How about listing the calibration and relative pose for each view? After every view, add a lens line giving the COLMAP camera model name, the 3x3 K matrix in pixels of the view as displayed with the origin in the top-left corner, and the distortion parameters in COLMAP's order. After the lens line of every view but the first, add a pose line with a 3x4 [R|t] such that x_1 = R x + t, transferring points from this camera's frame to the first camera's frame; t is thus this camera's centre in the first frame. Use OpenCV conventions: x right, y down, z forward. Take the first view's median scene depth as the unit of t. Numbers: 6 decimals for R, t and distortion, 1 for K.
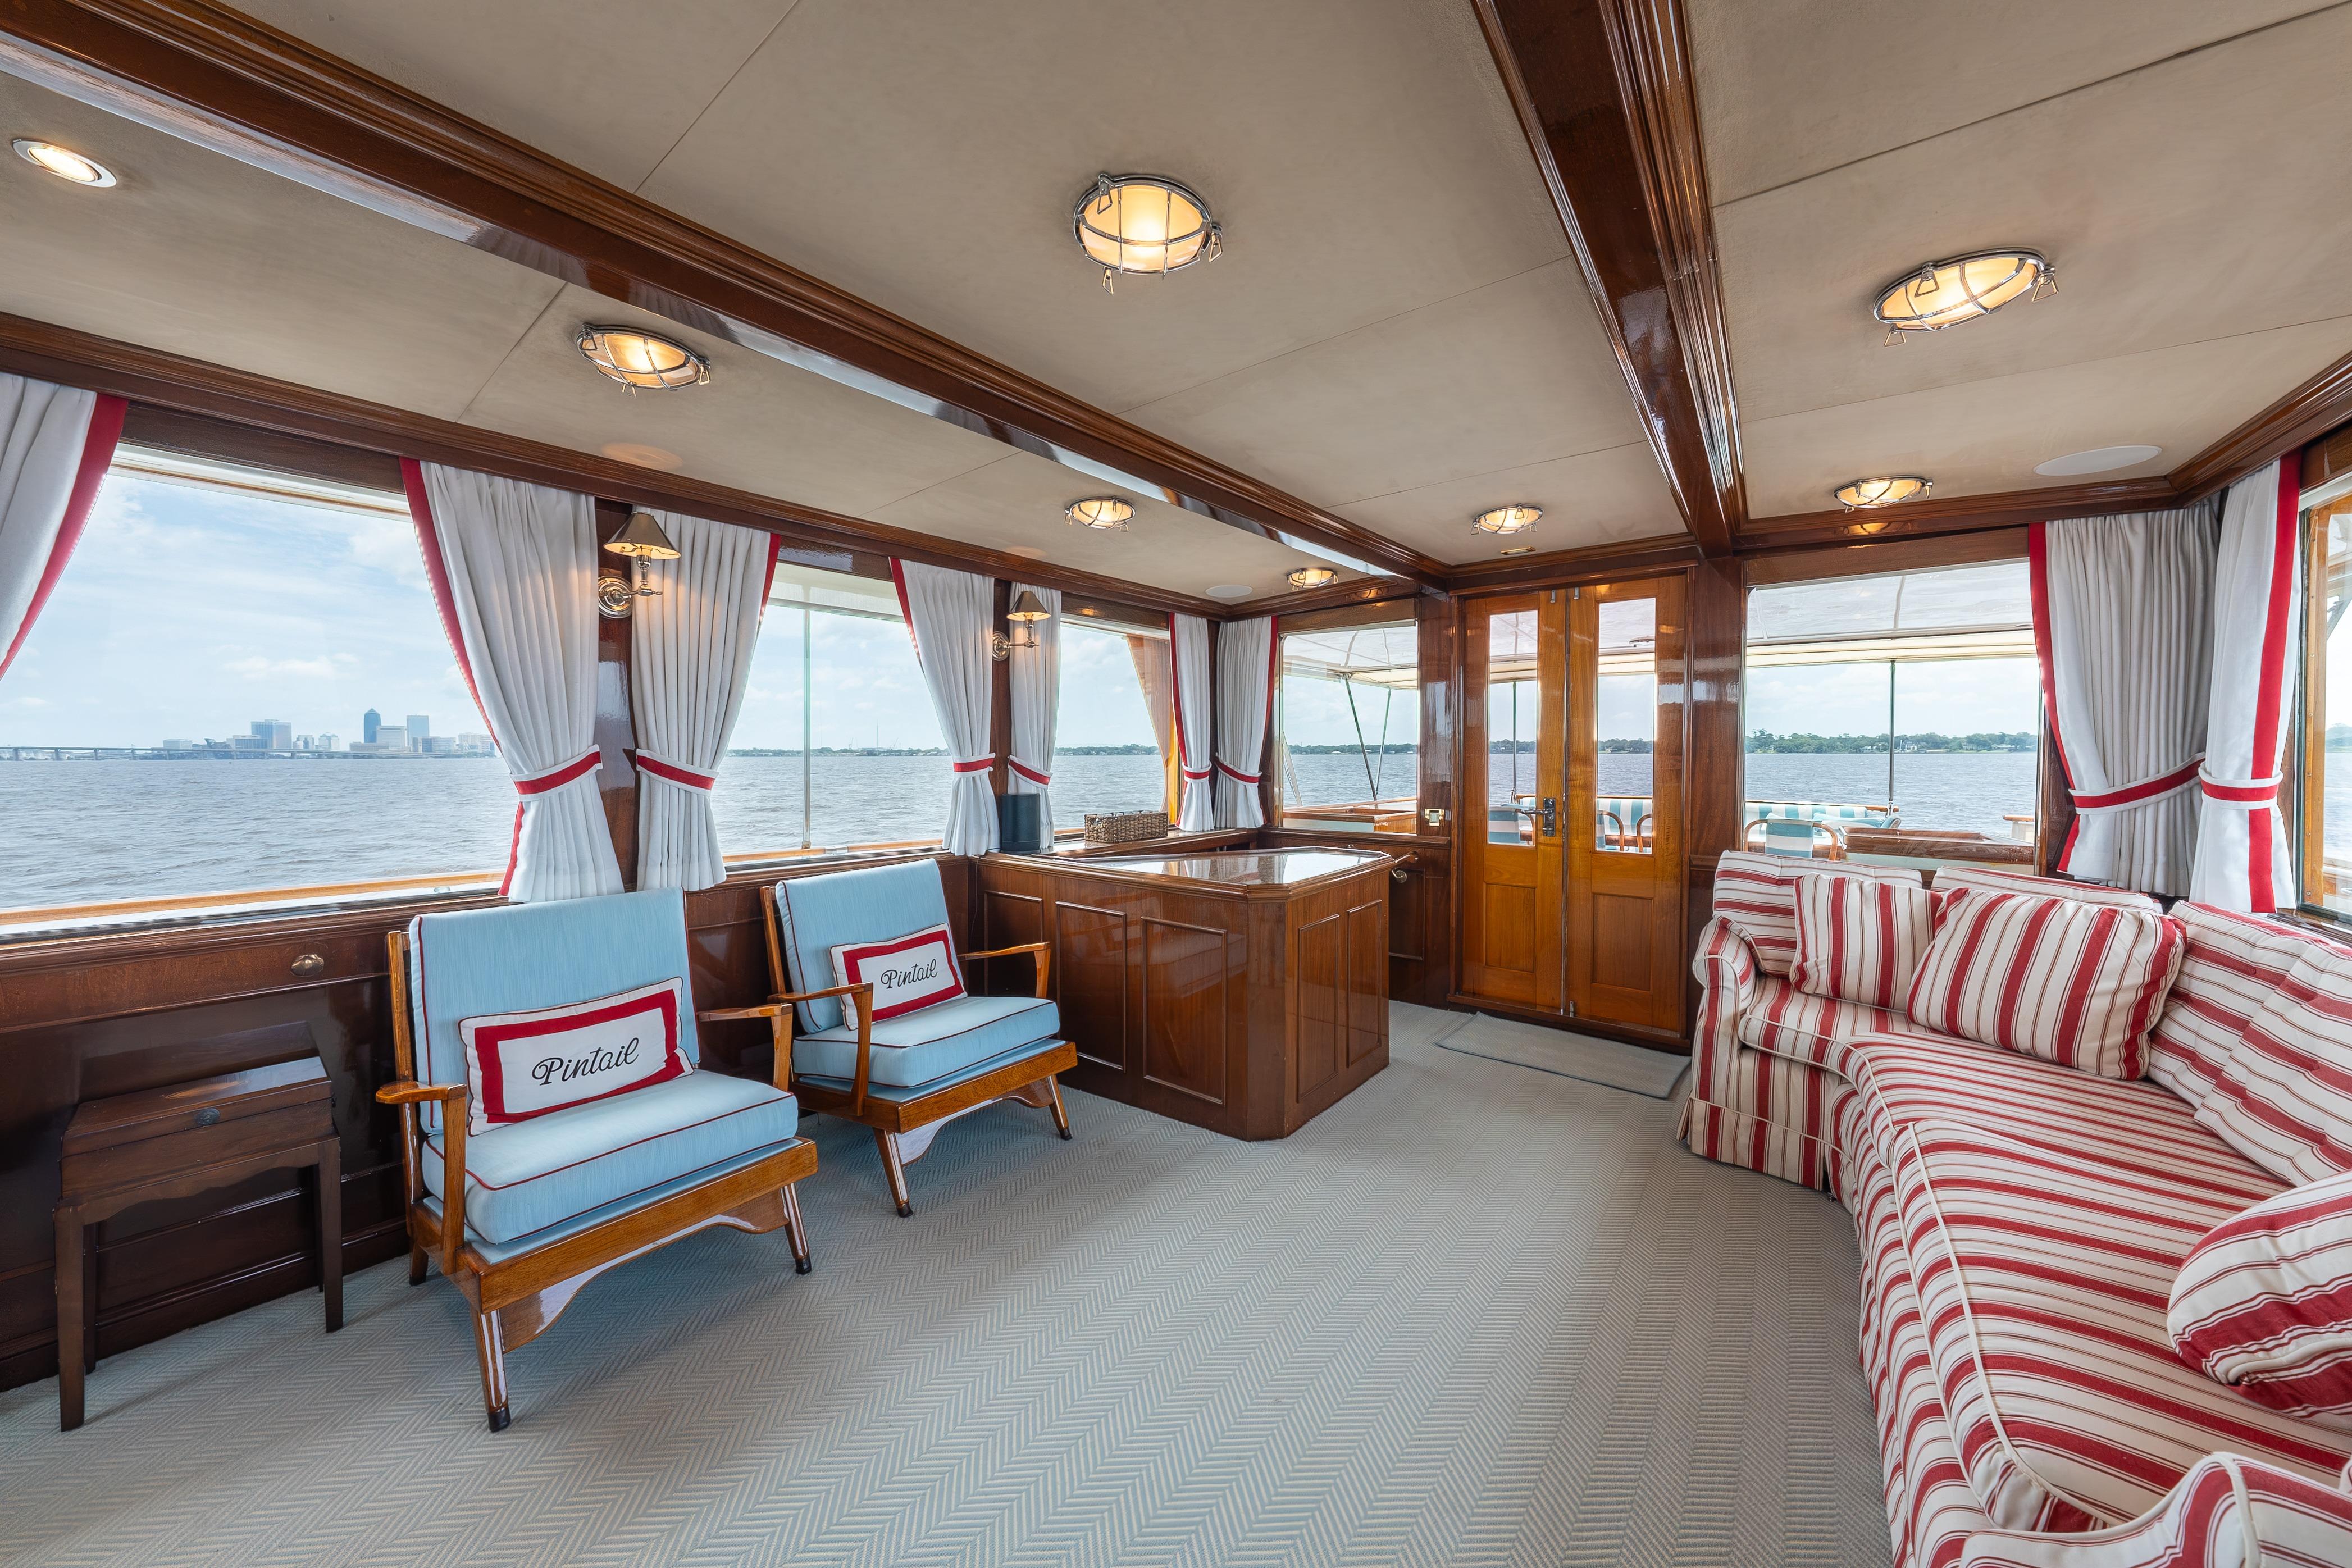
lens RADIAL K [[806.2, 0, 1191.3], [0, 806.2, 775.9], [0, 0, 1]] dist [-0.003137, -0.001065]
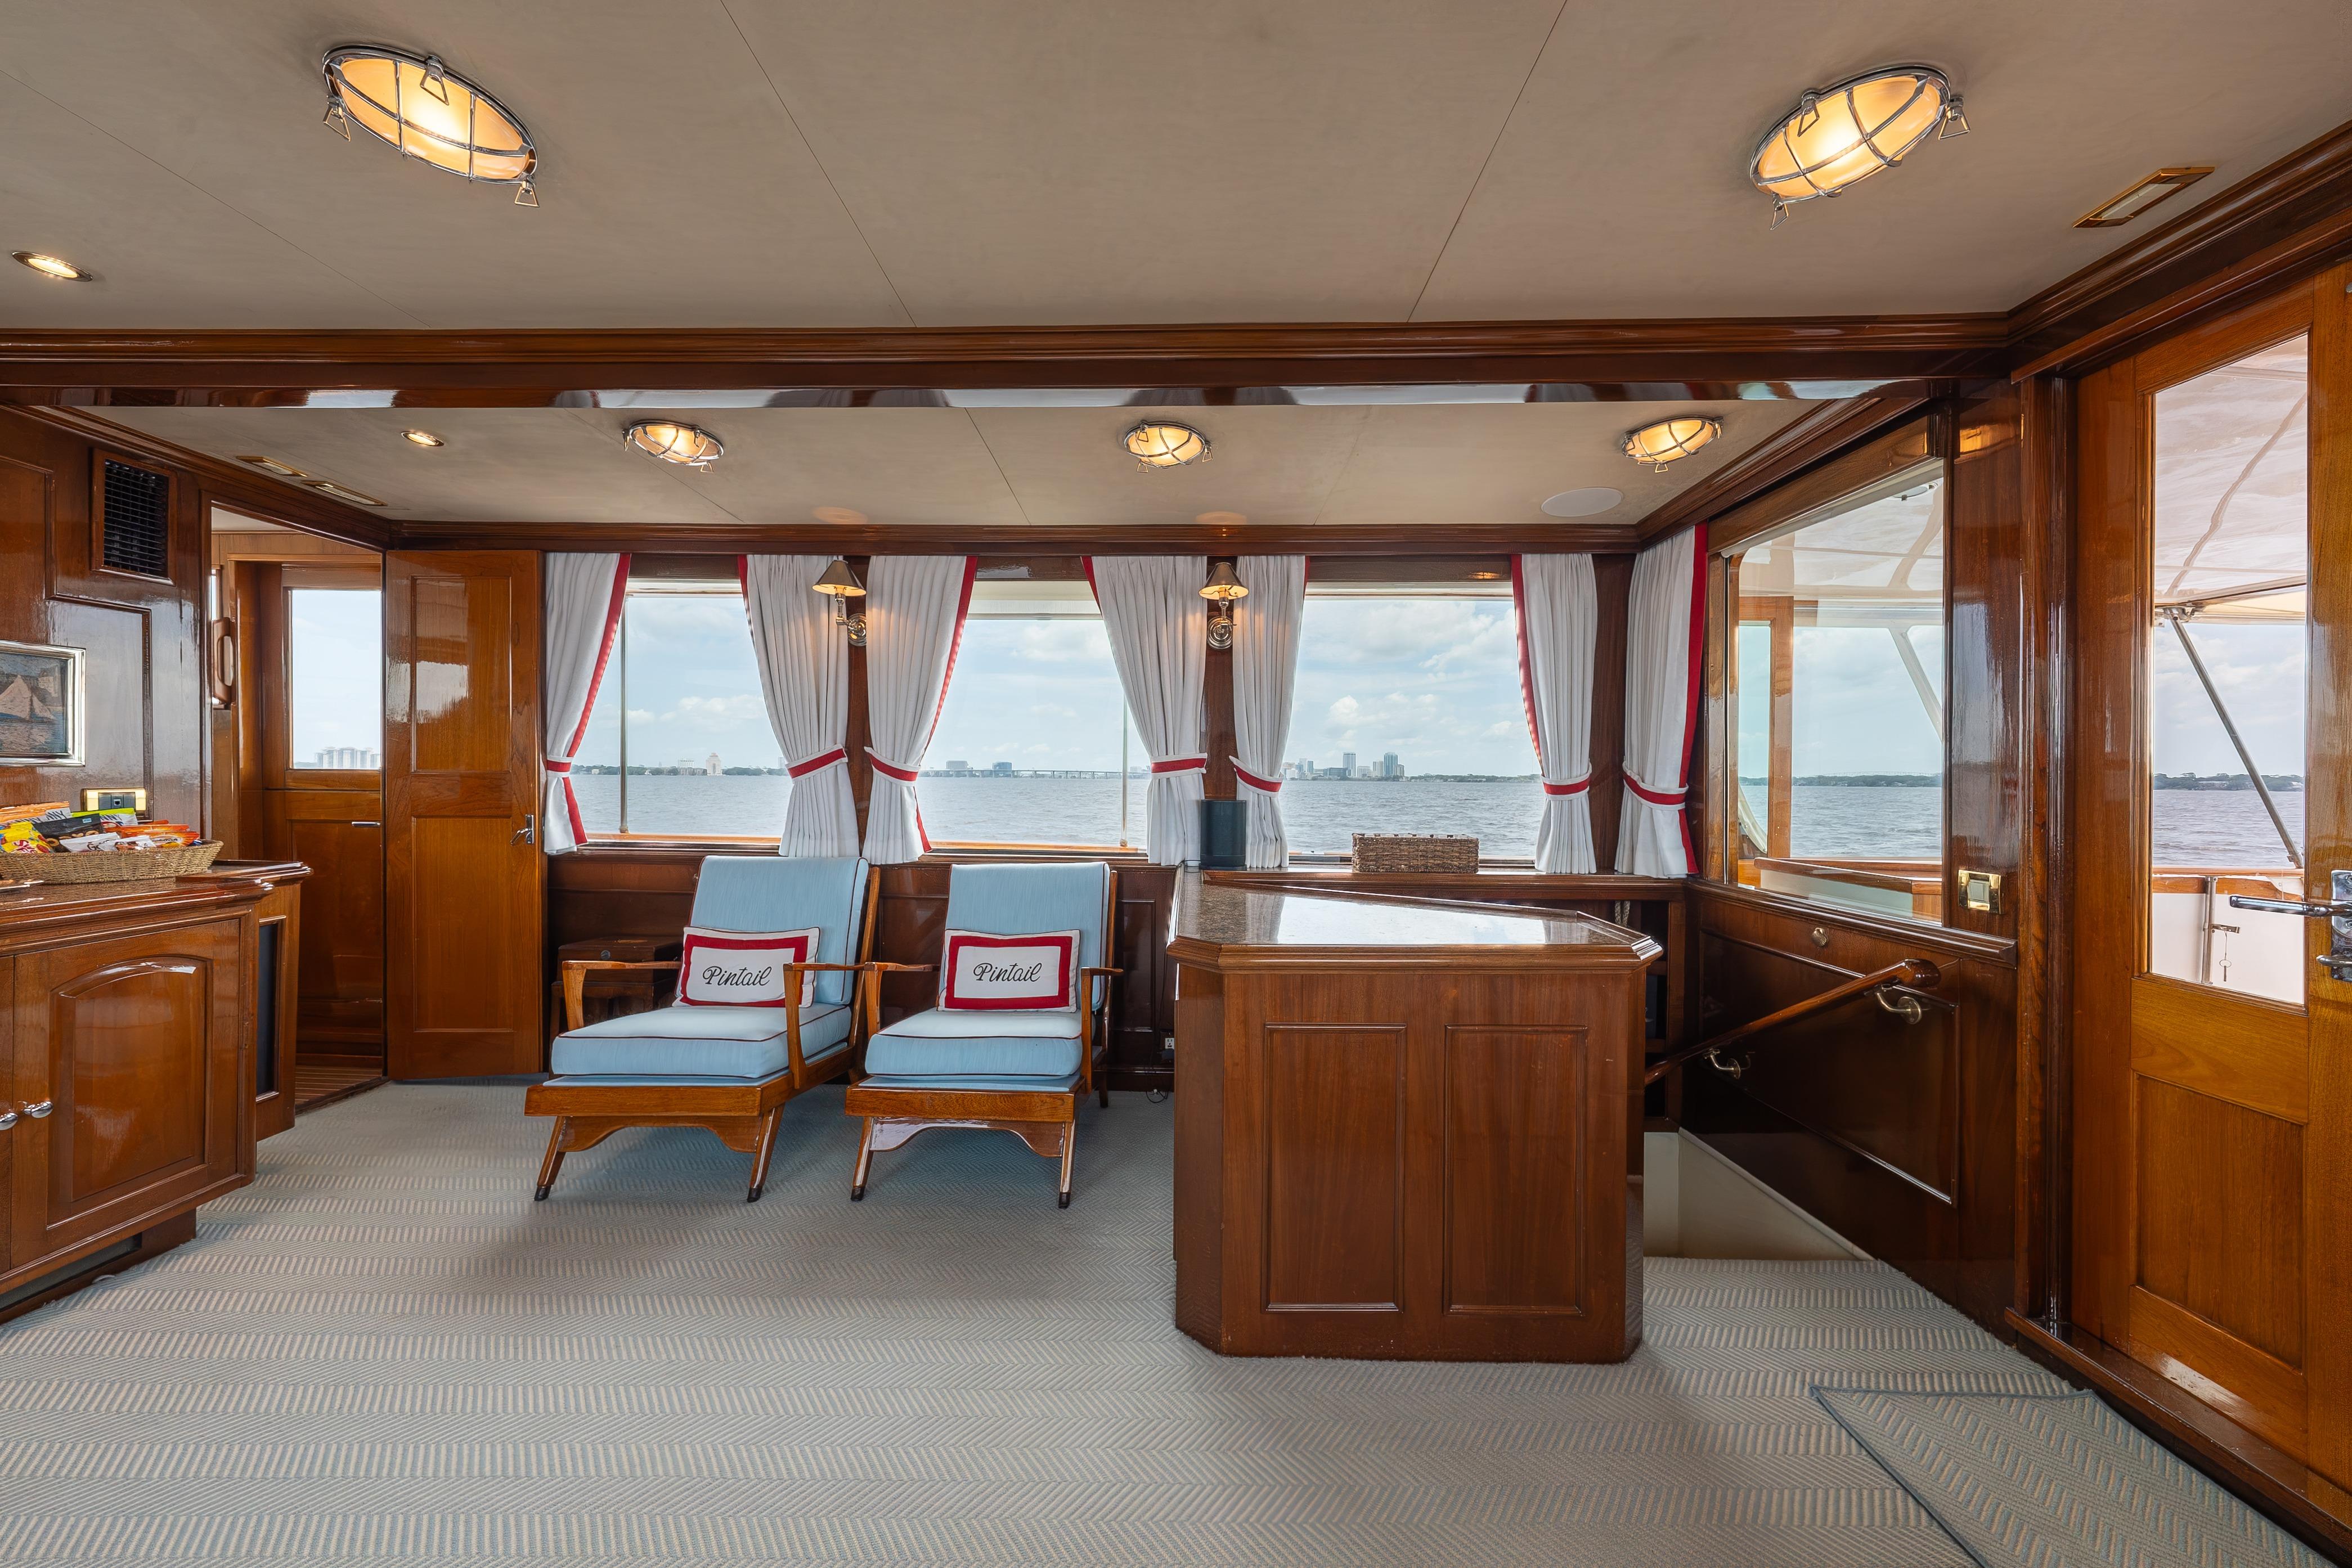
lens RADIAL K [[806.1, 0, 1190.3], [0, 806.1, 771.9], [0, 0, 1]] dist [-0.003137, -0.001065]
pose [[0.610913, 0.000670, -0.791697, 0.443614], [-0.034209, 0.999088, -0.025552, 0.015111], [0.790958, 0.042694, 0.610379, 0.442636]]
